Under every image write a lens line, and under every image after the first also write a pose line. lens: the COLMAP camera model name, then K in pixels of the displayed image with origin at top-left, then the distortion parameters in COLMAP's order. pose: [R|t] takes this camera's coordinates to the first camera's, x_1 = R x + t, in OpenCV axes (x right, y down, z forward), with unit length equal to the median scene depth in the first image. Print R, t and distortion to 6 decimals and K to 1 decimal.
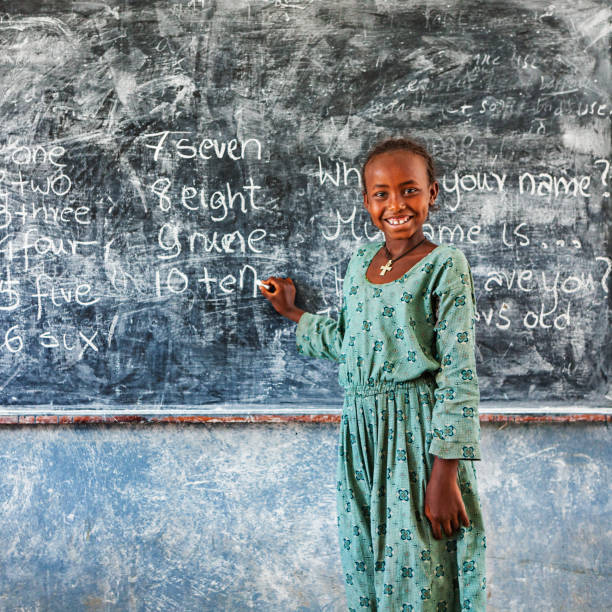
lens RADIAL K [[948.6, 0, 290.2], [0, 948.6, 310.8], [0, 0, 1]] dist [-0.025474, 0.000000]
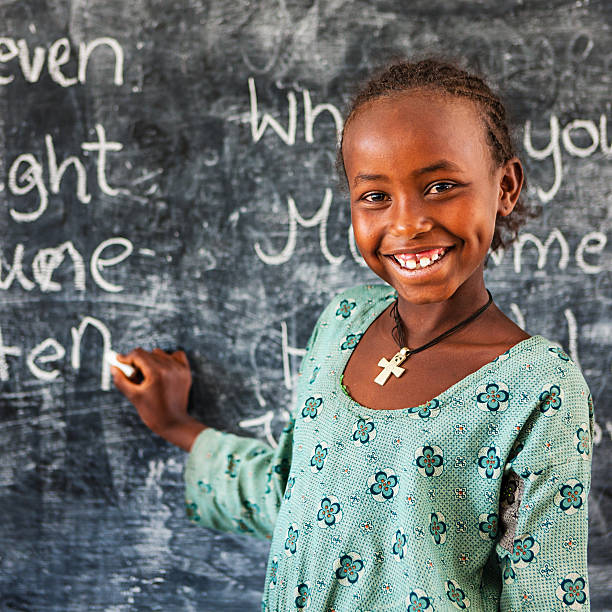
lens RADIAL K [[1259.7, 0, 270.2], [0, 1259.7, 312.9], [0, 0, 1]] dist [-0.016916, 0.000000]
pose [[0.999647, 0.009958, -0.024620, 0.055879], [-0.009244, 0.999538, 0.028967, -0.068737], [0.024897, -0.028730, 0.999277, 0.397204]]
